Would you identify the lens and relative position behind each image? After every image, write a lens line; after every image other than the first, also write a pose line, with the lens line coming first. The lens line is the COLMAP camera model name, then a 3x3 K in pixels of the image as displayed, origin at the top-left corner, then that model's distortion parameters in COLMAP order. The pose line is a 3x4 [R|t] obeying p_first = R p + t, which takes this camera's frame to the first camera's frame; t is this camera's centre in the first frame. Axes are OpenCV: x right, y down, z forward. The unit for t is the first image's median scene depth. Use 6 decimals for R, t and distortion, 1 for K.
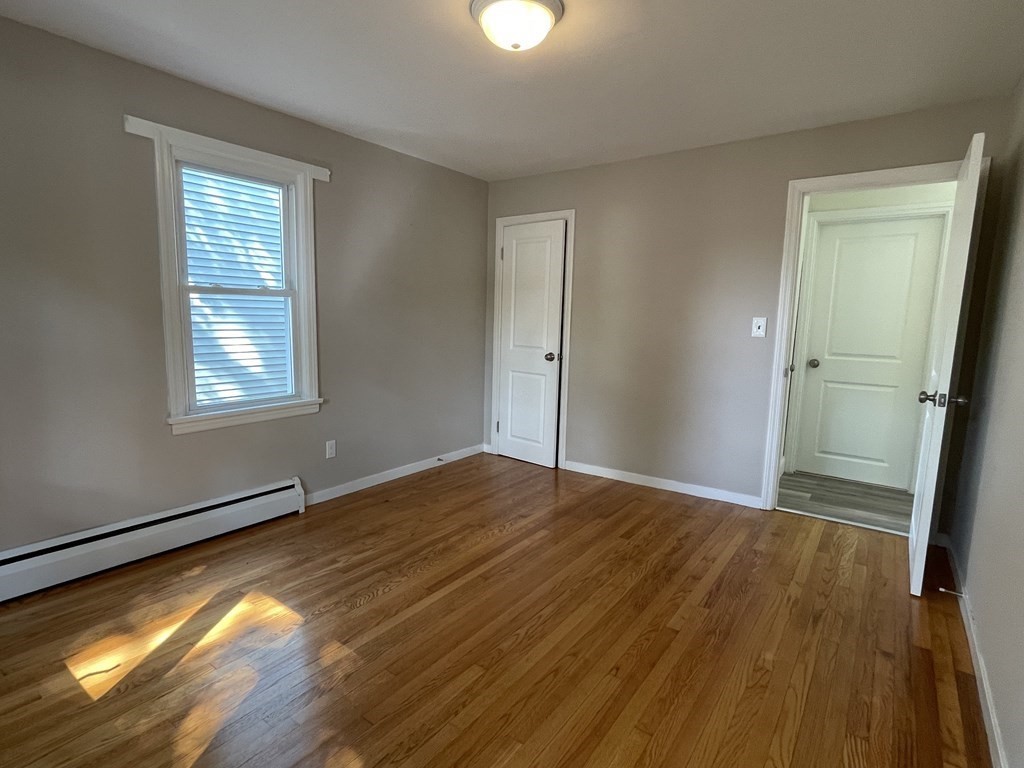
lens RADIAL K [[523.4, 0, 511.2], [0, 523.4, 387.2], [0, 0, 1]] dist [-0.000737, 0.001150]
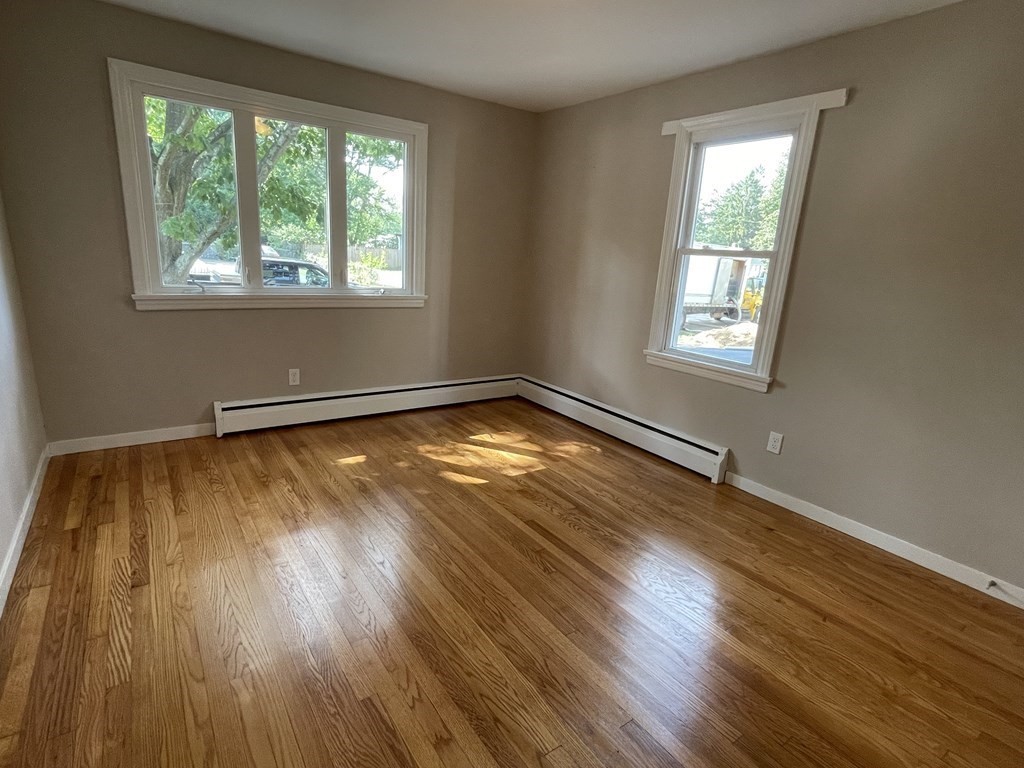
lens RADIAL K [[523.4, 0, 511.2], [0, 523.4, 387.2], [0, 0, 1]] dist [-0.000737, 0.001150]
pose [[-0.313315, 0.196607, -0.929075, 0.708778], [-0.197724, 0.943388, 0.266315, -0.135954], [0.928837, 0.267141, -0.256703, 1.028151]]
